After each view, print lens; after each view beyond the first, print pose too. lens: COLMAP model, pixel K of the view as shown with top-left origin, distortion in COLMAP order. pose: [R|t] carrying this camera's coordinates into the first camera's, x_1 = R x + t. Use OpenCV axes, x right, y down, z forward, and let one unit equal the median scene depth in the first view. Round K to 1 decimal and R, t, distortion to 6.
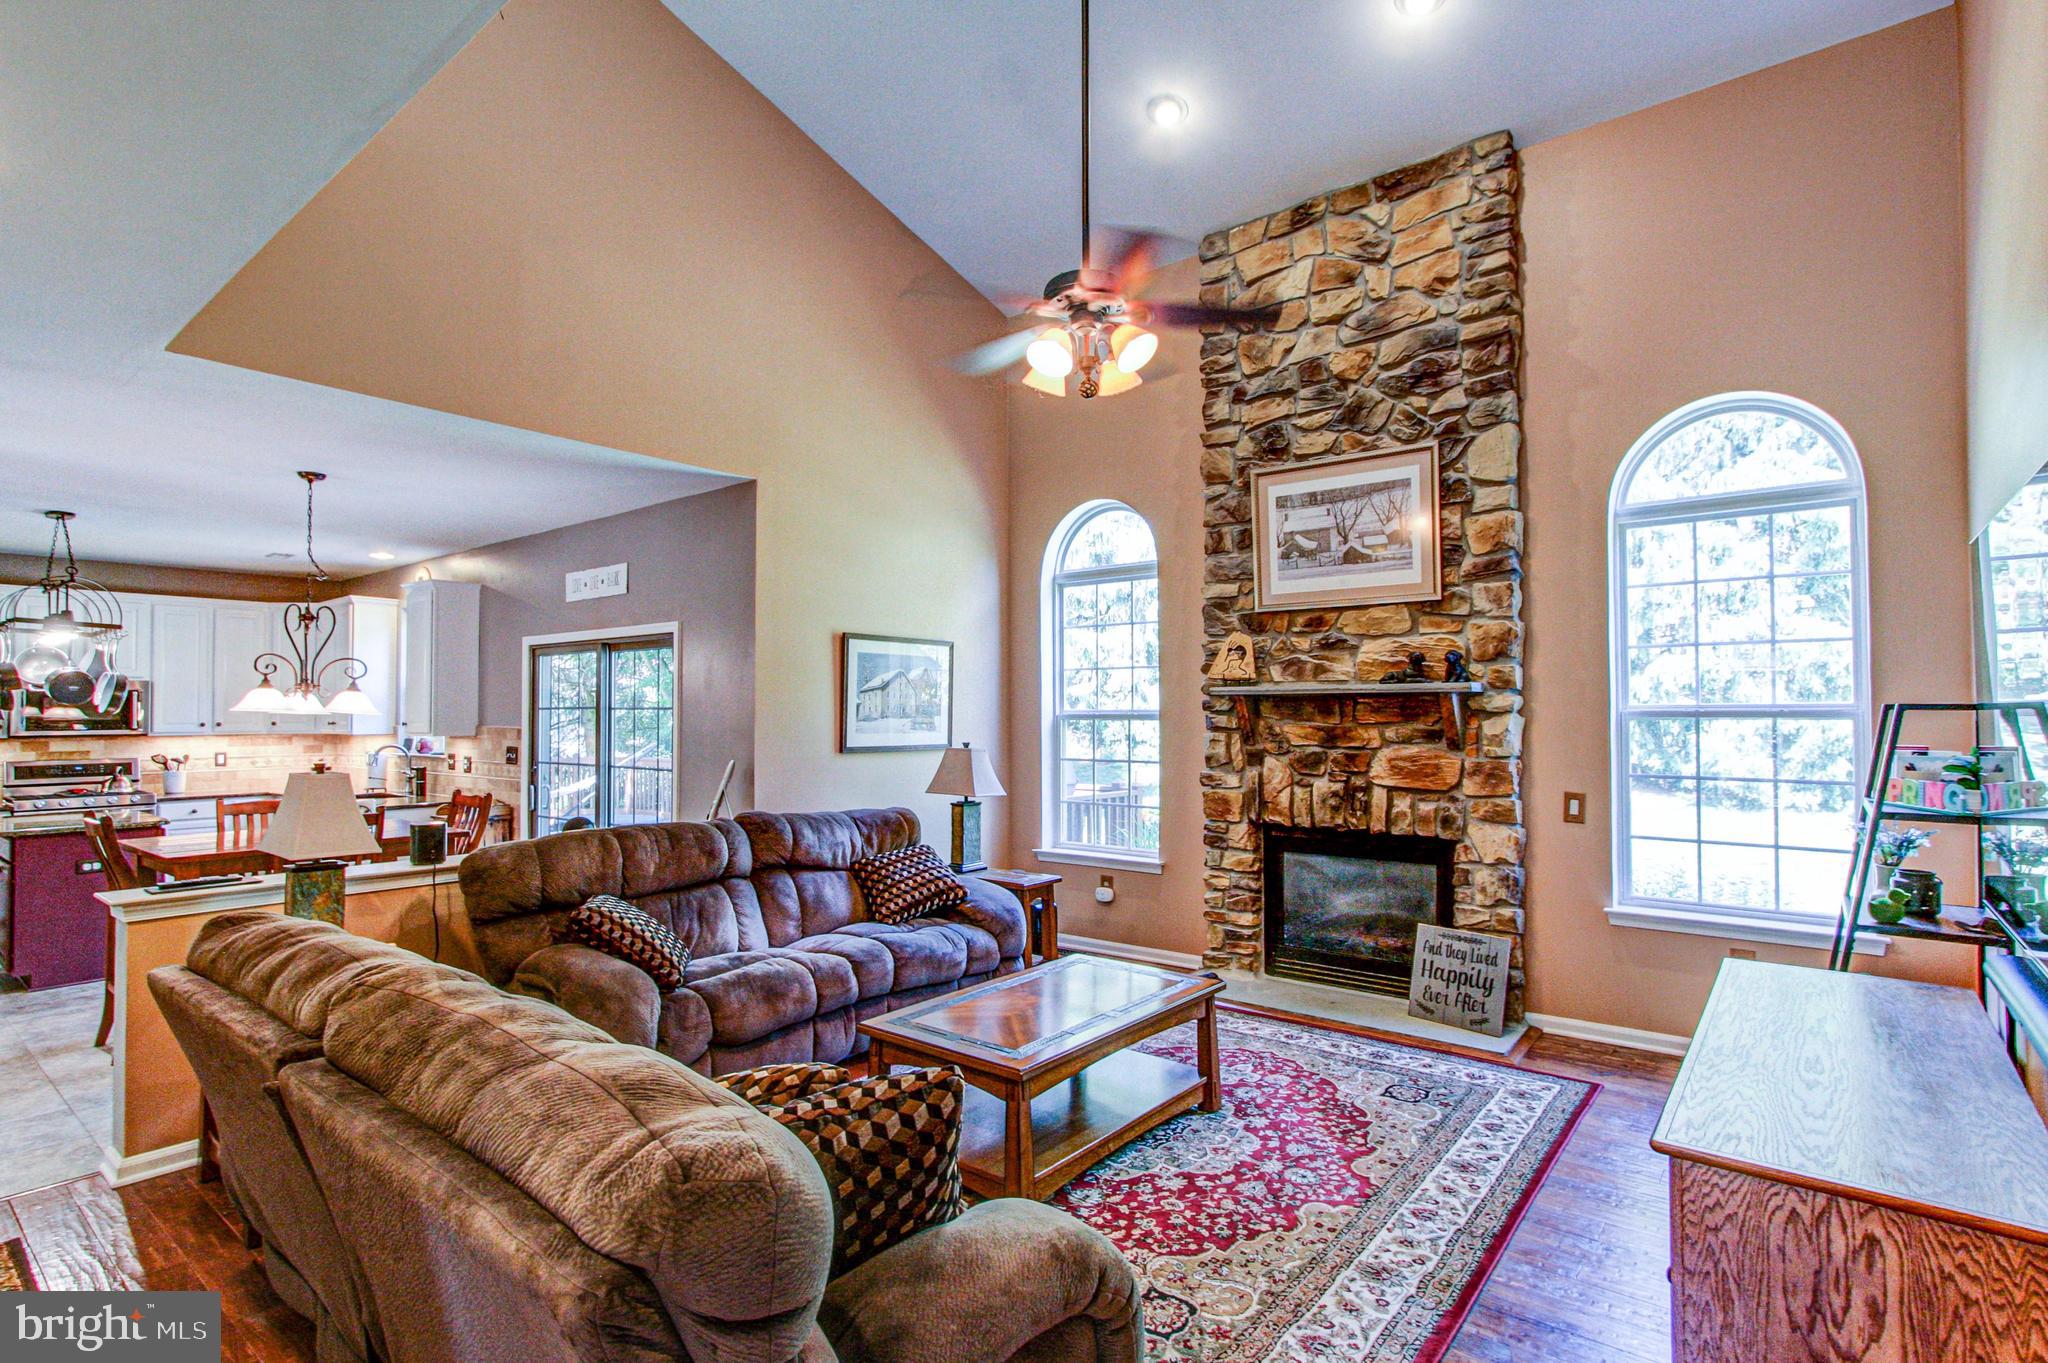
lens RADIAL K [[990.4, 0, 1026.0], [0, 990.4, 695.5], [0, 0, 1]] dist [-0.000553, 0.000680]
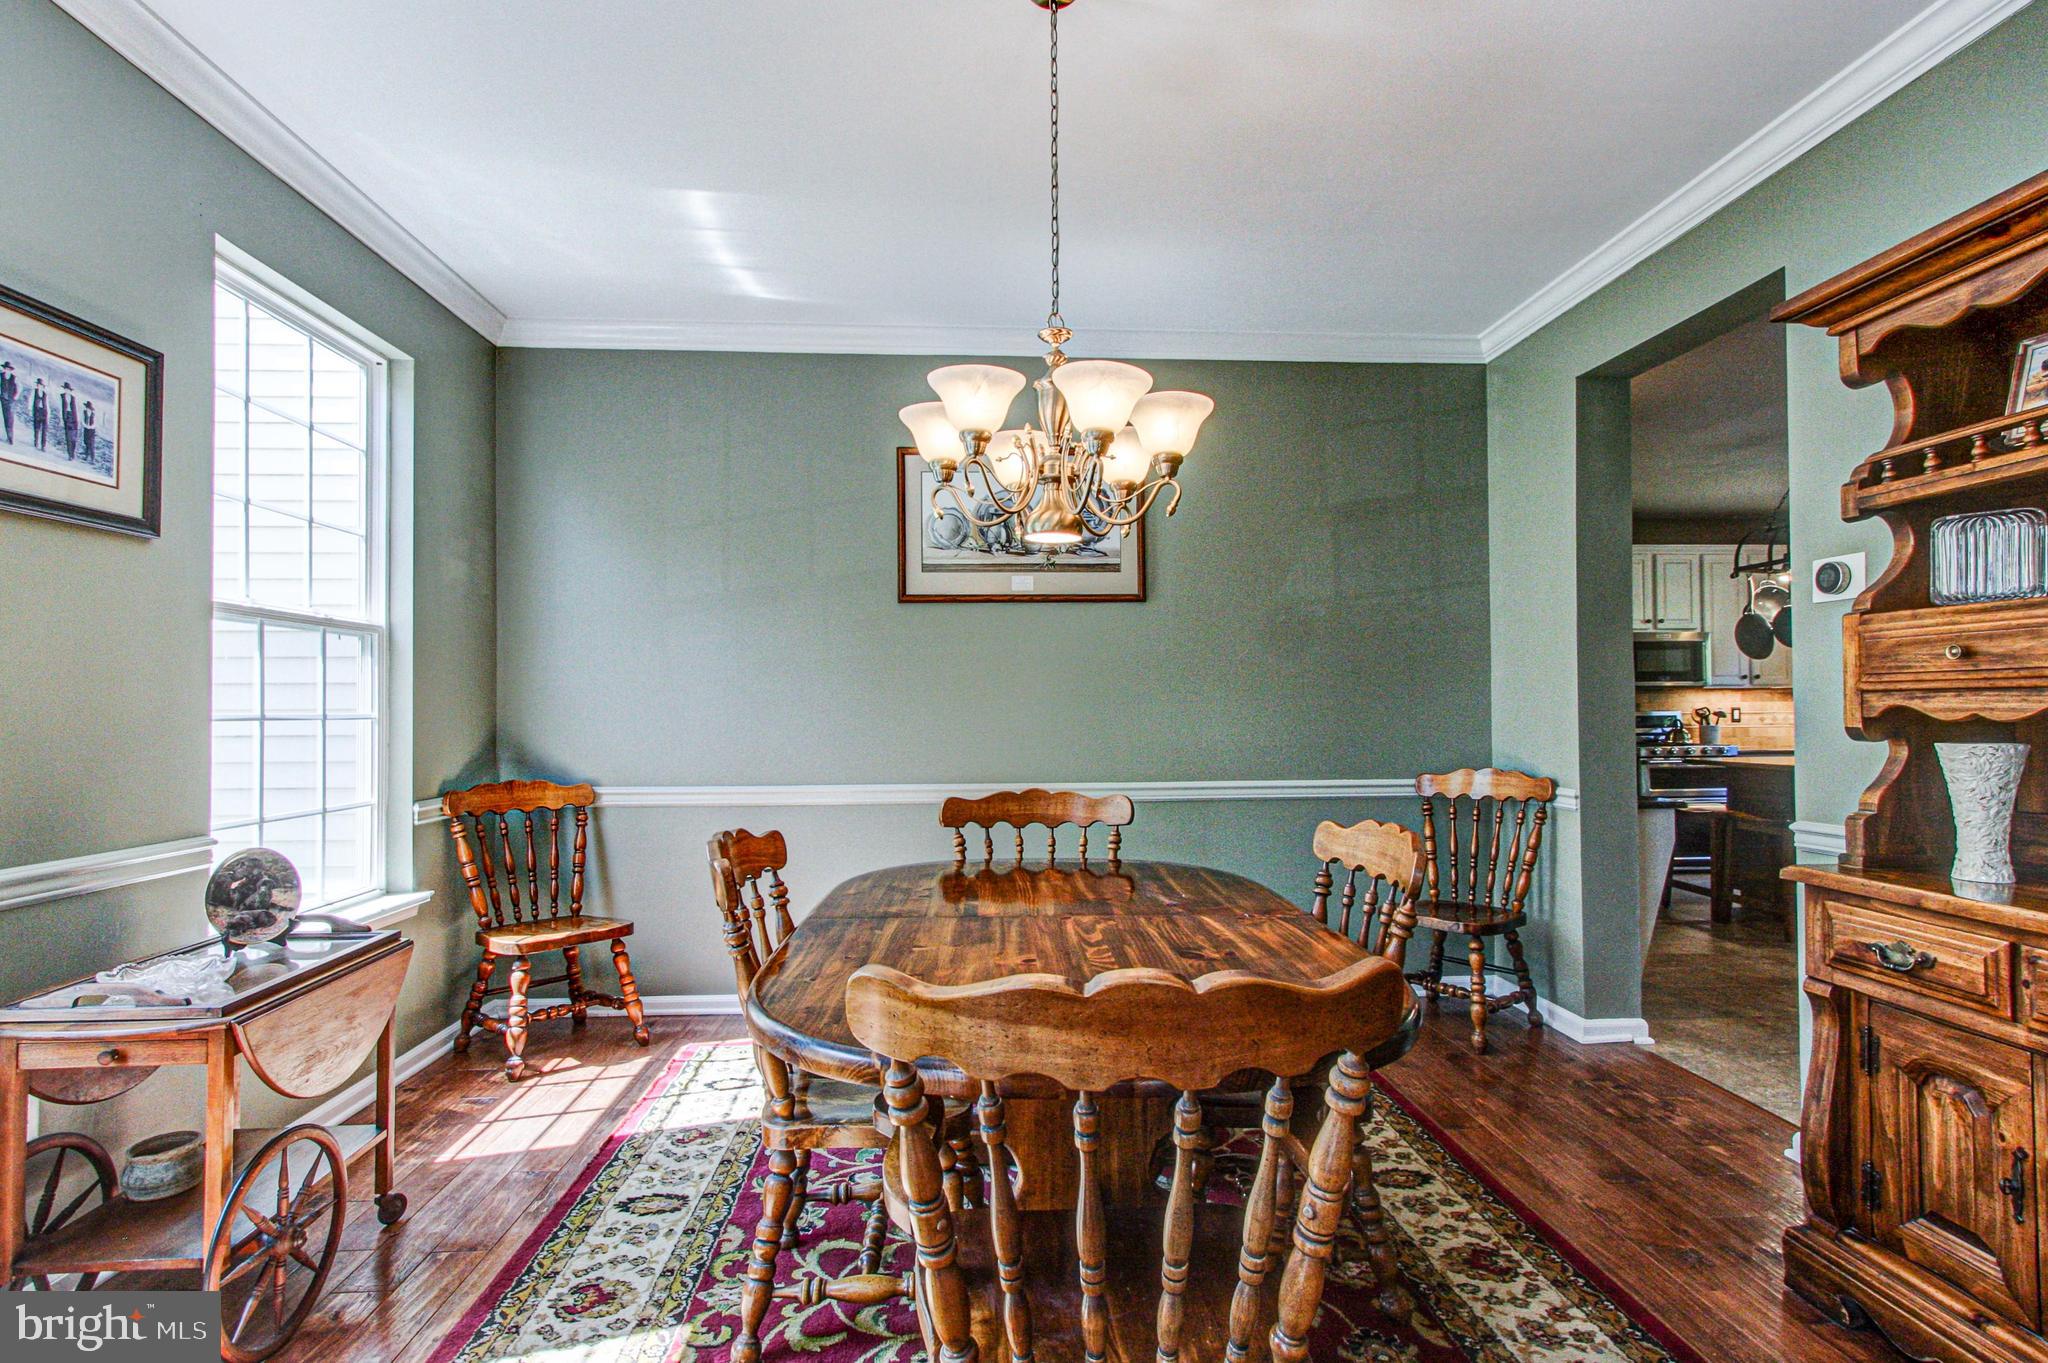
lens RADIAL K [[1002.8, 0, 1030.9], [0, 1002.8, 697.4], [0, 0, 1]] dist [0.010914, -0.007156]
pose [[0.675737, -0.012577, -0.737035, -0.911970], [0.016706, 0.999859, -0.001746, 0.062186], [0.736953, -0.011133, 0.675852, -0.263662]]
